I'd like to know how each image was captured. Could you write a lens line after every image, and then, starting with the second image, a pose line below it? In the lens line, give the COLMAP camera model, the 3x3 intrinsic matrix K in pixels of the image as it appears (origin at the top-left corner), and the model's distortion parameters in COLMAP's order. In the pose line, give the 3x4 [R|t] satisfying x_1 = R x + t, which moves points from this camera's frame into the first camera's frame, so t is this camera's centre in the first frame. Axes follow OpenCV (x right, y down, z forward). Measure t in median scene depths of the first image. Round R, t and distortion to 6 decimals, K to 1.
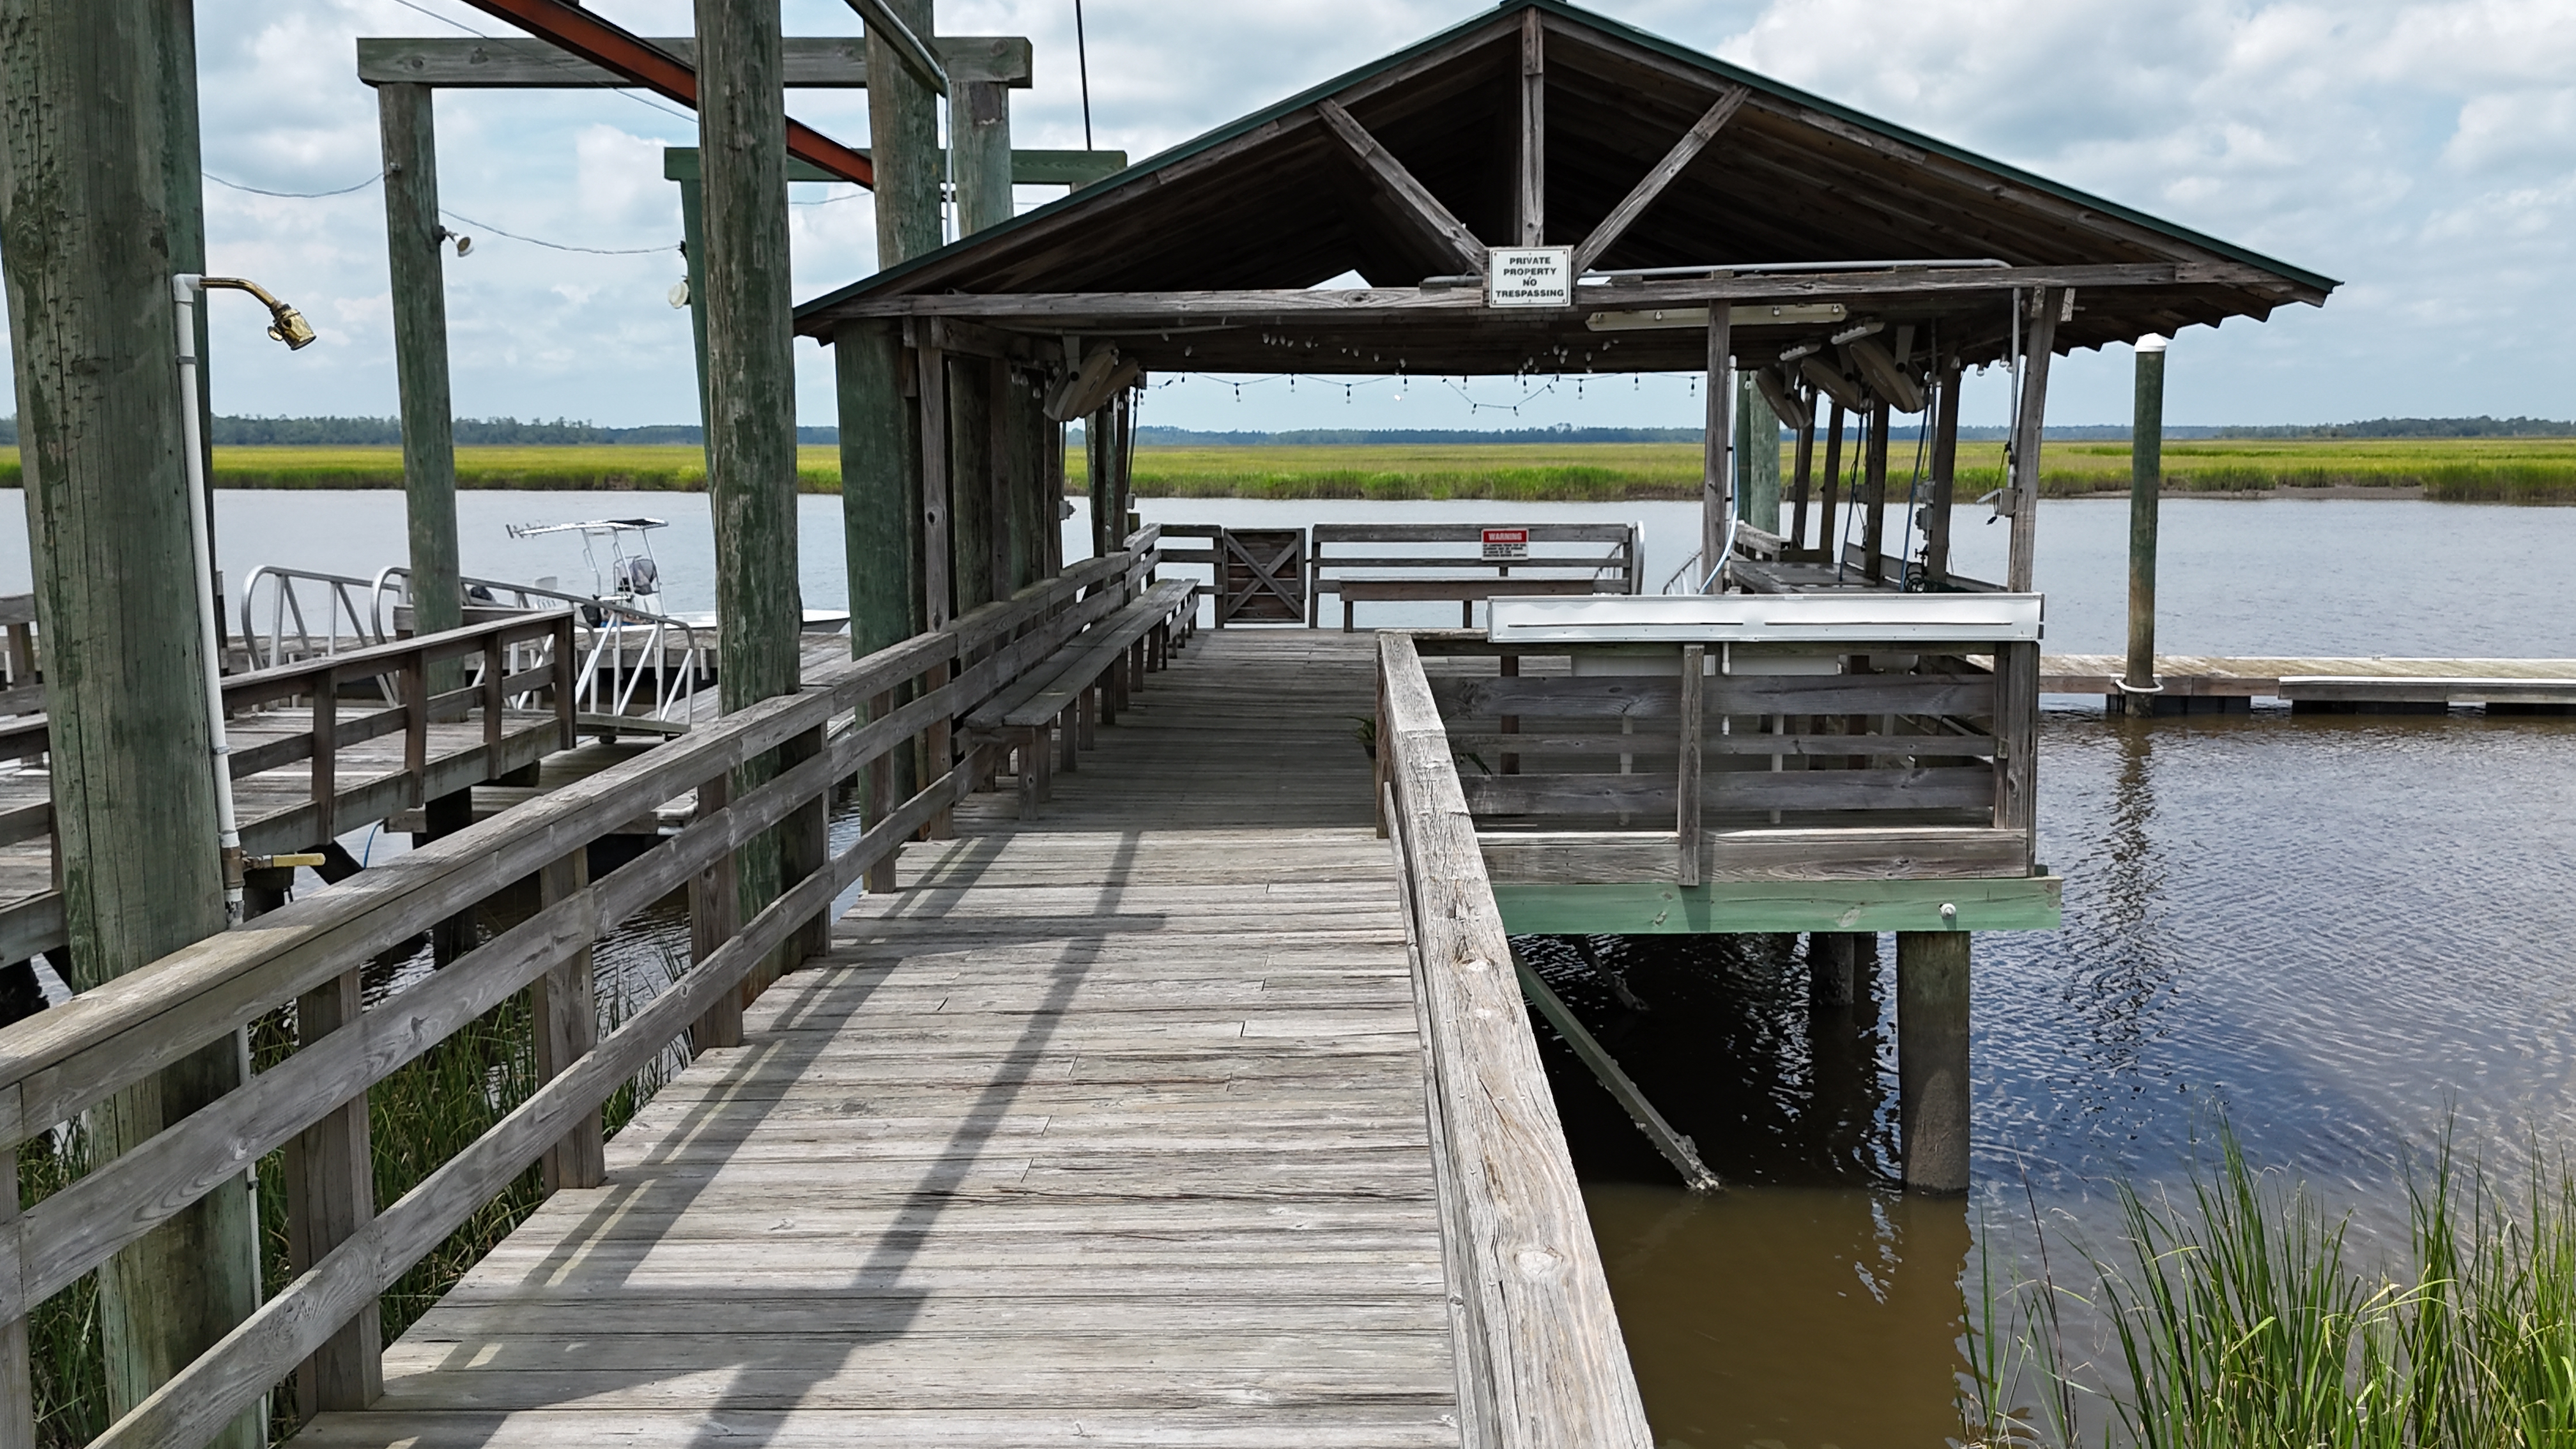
lens RADIAL K [[2234.5, 0, 1288.0], [0, 2234.5, 724.5], [0, 0, 1]] dist [0.095929, -0.133371]
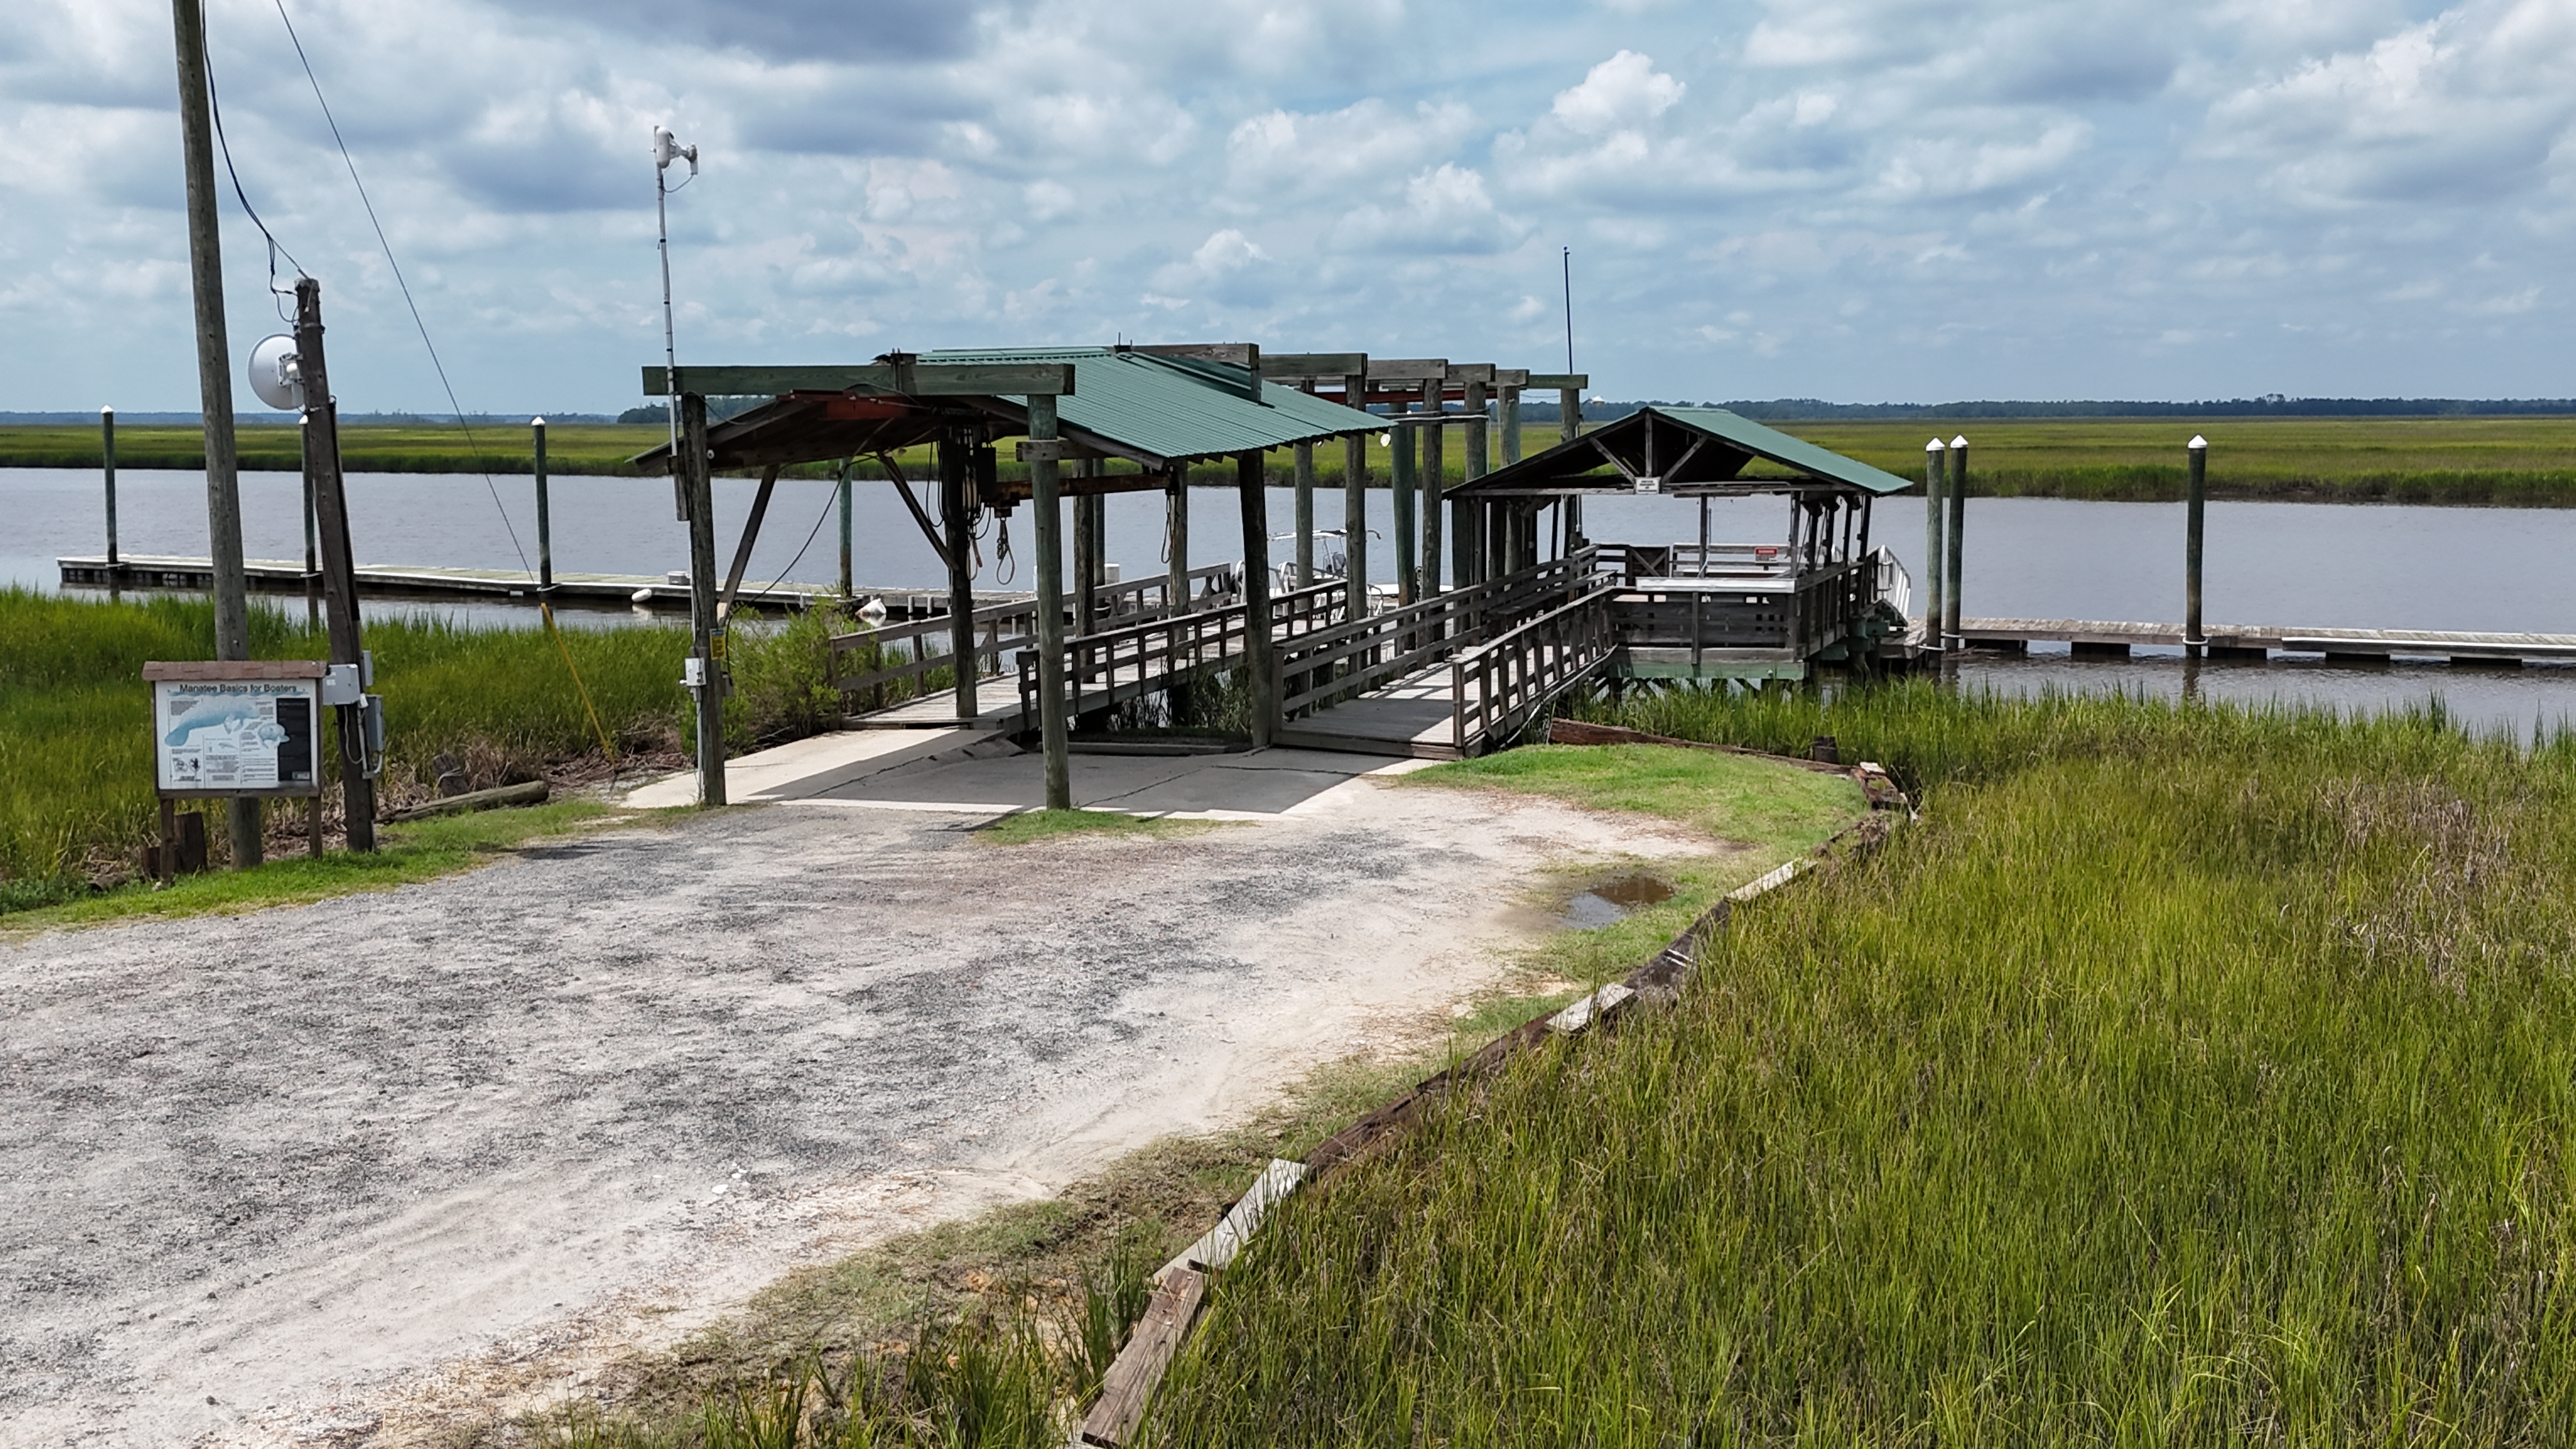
lens RADIAL K [[2380.0, 0, 1292.5], [0, 2380.0, 730.1], [0, 0, 1]] dist [0.097545, -0.162797]
pose [[0.965617, 0.034180, -0.257711, 0.522463], [-0.032926, 0.999416, 0.009181, 0.157731], [0.257874, -0.000380, 0.966178, -2.623672]]
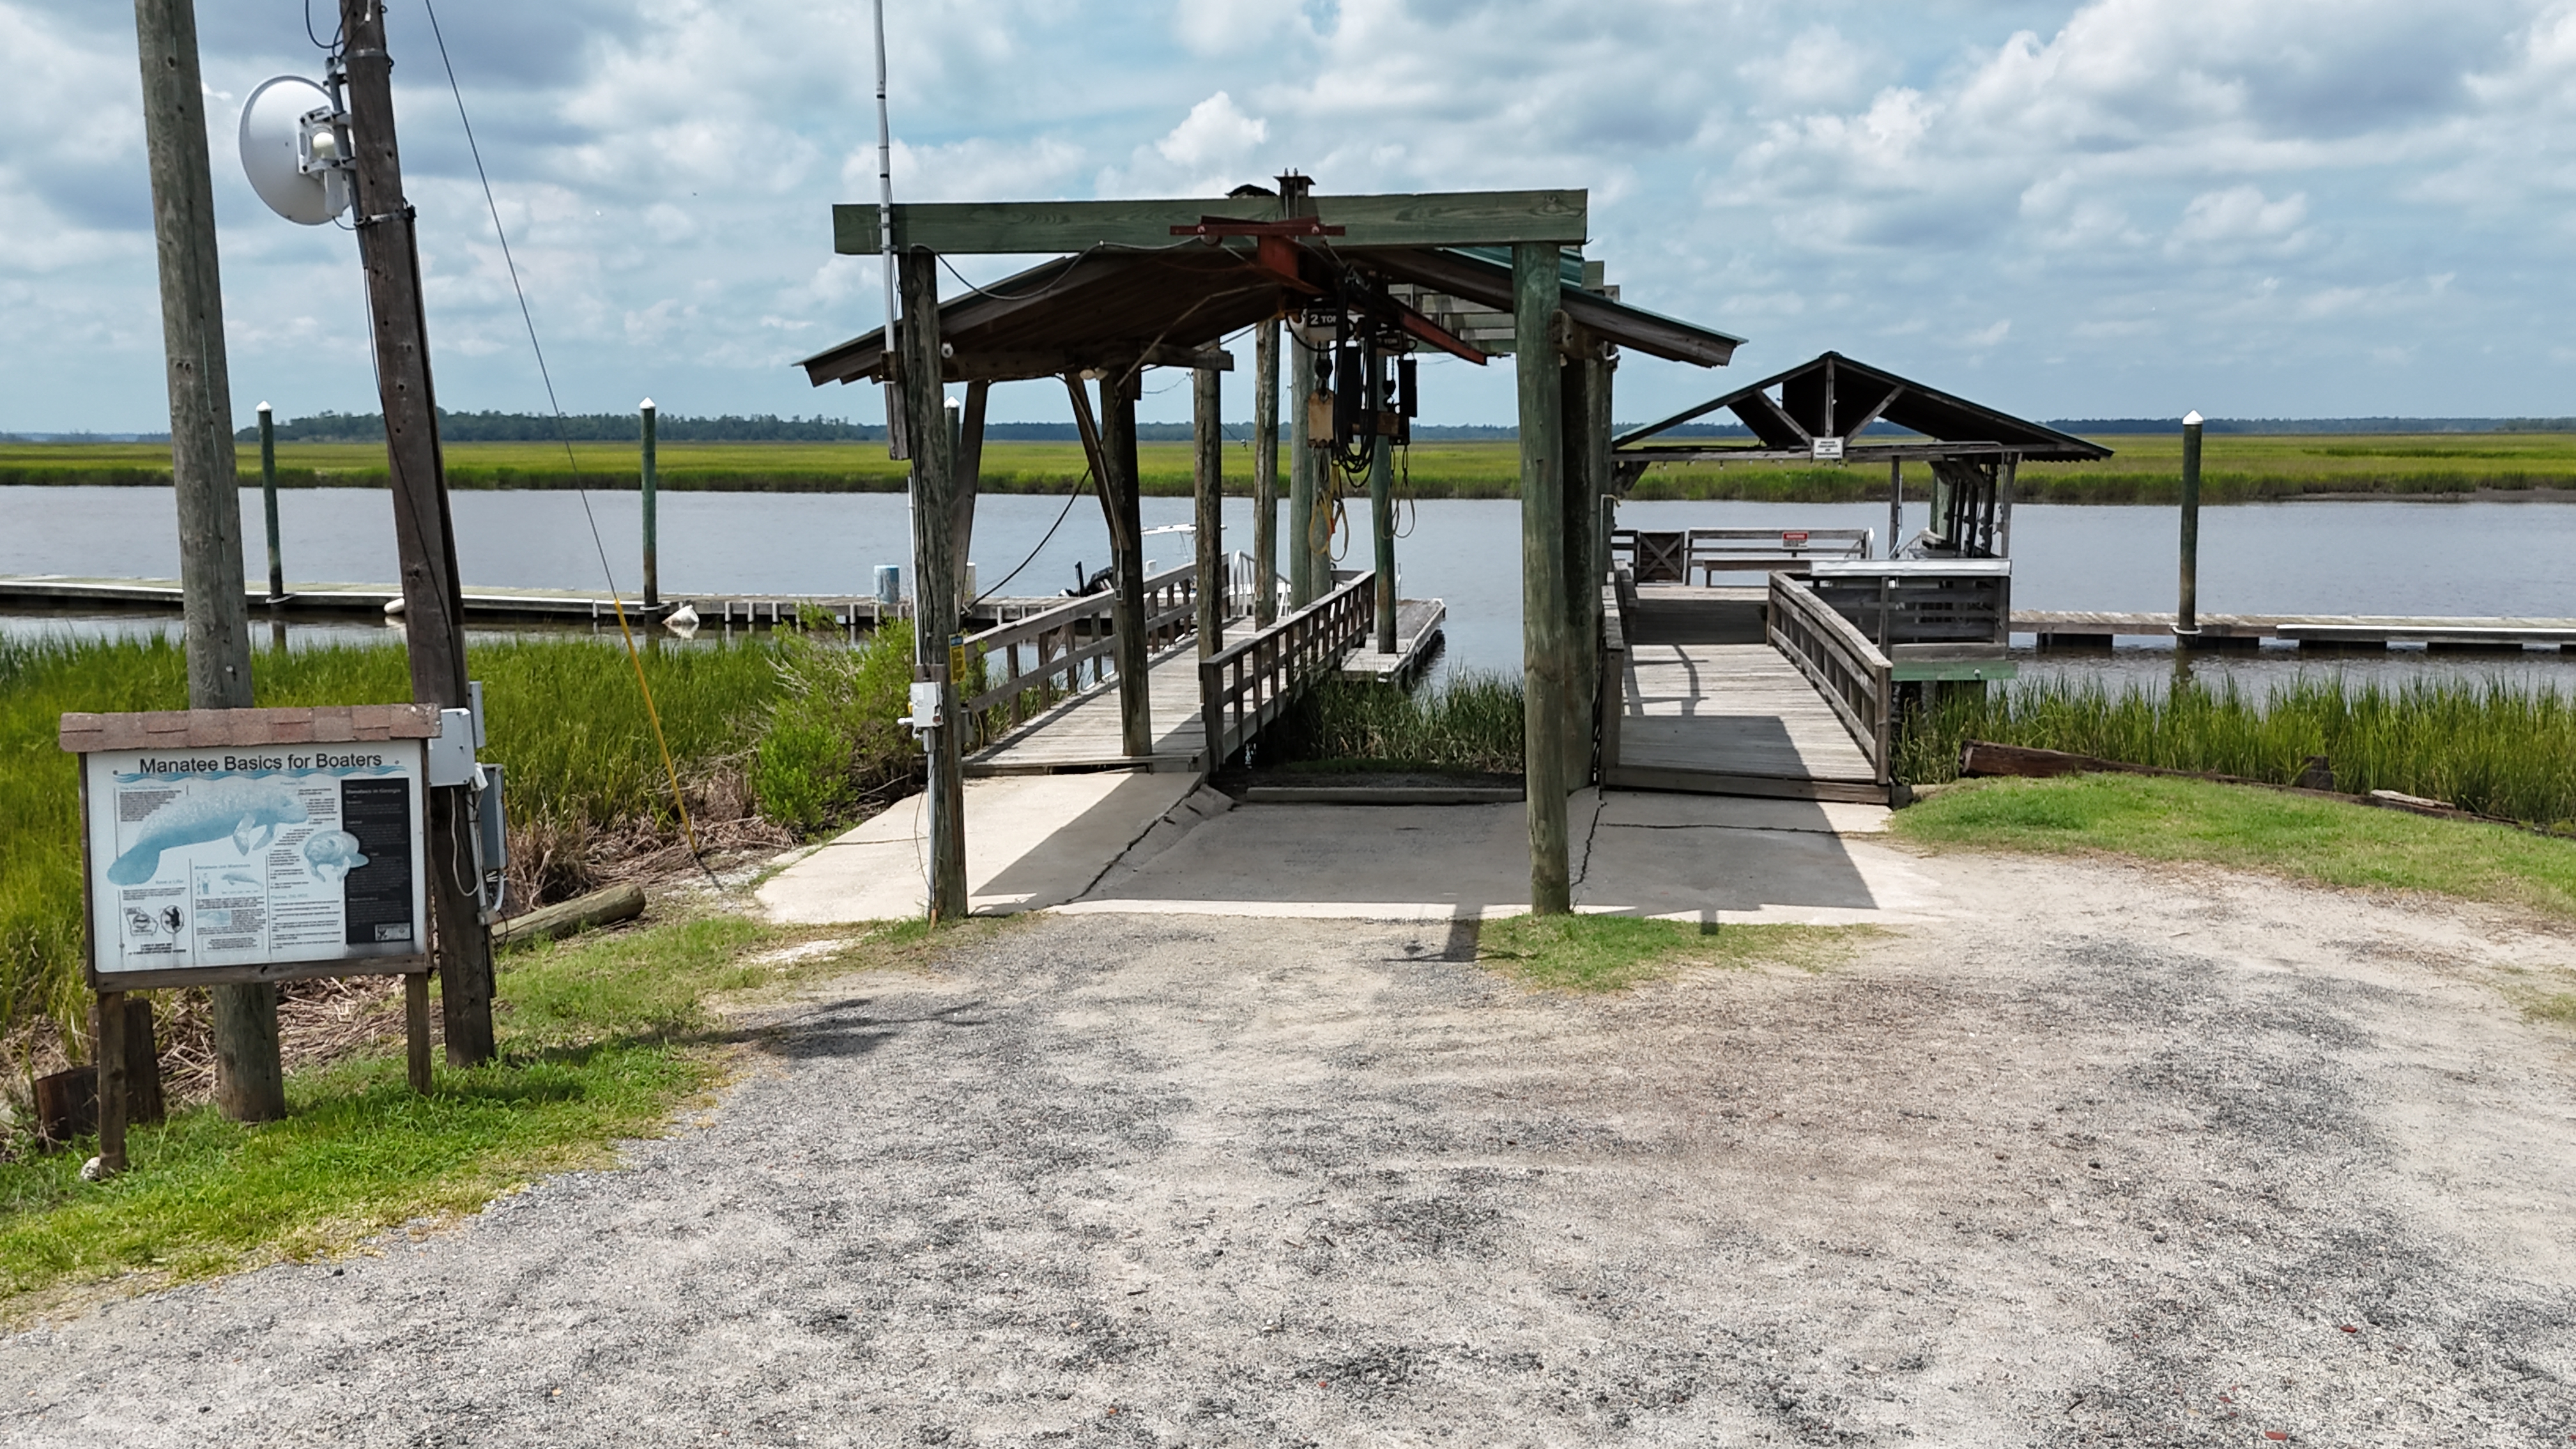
lens RADIAL K [[2234.5, 0, 1288.0], [0, 2234.5, 724.5], [0, 0, 1]] dist [0.095929, -0.133371]
pose [[0.994837, 0.012379, -0.100732, -0.273634], [-0.012119, 0.999921, 0.003188, 0.147058], [0.100764, -0.001951, 0.994908, -1.852750]]
